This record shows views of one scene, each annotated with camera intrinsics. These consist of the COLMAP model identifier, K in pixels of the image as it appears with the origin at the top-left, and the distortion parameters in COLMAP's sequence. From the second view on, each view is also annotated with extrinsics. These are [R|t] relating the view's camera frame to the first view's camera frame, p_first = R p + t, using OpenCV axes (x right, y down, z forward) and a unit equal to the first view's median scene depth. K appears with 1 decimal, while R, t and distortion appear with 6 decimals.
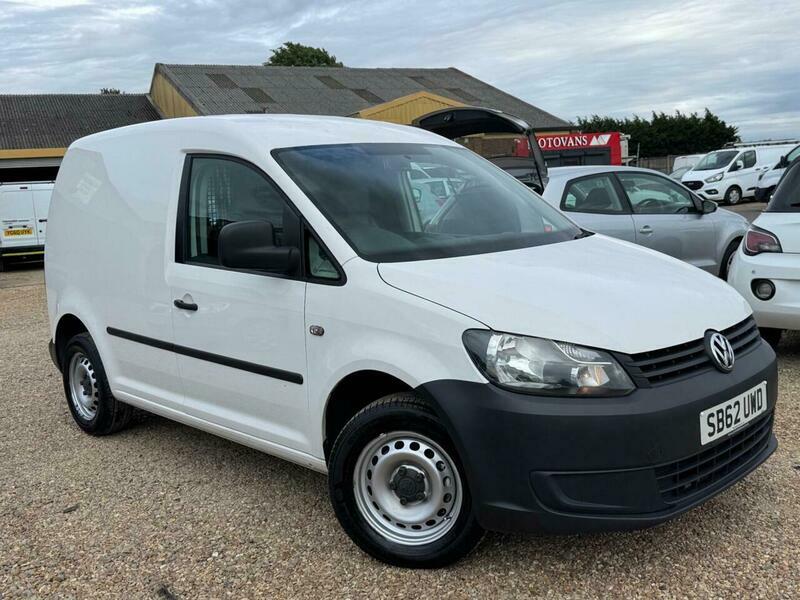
lens RADIAL K [[890.7, 0, 415.9], [0, 890.7, 286.3], [0, 0, 1]] dist [0.182672, -0.450216]
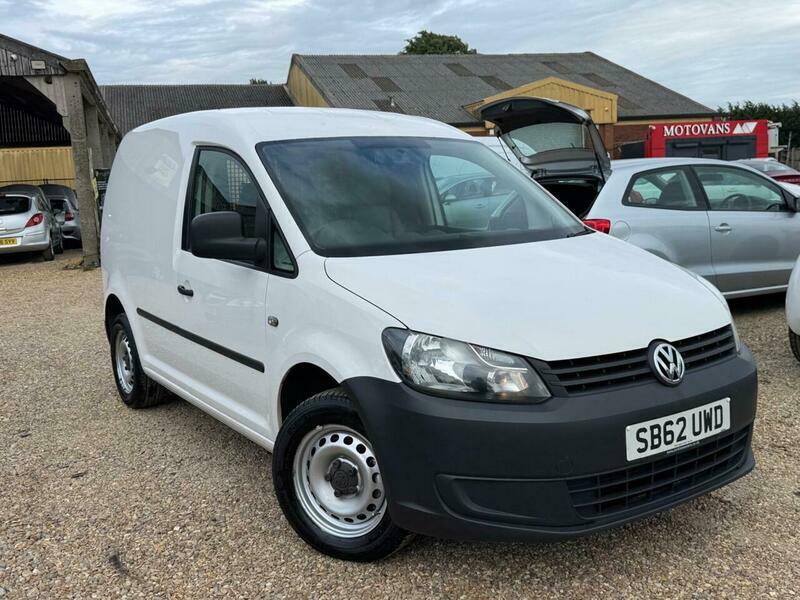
lens RADIAL K [[892.2, 0, 400.0], [0, 892.2, 300.0], [0, 0, 1]] dist [0.200692, -0.531908]
pose [[0.978110, 0.041449, -0.203917, 0.203666], [-0.035590, 0.998844, 0.032320, -0.011162], [0.205021, -0.024355, 0.978455, 0.022308]]
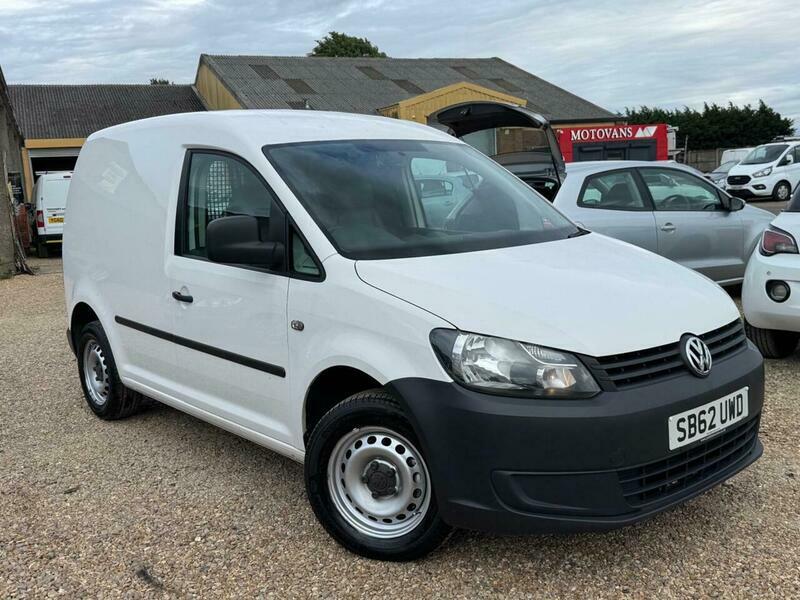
lens RADIAL K [[892.2, 0, 400.0], [0, 892.2, 300.0], [0, 0, 1]] dist [0.200692, -0.531908]
pose [[0.996772, 0.020149, -0.077710, 0.071705], [-0.018142, 0.999485, 0.026450, -0.007328], [0.078203, -0.024955, 0.996625, -0.006674]]
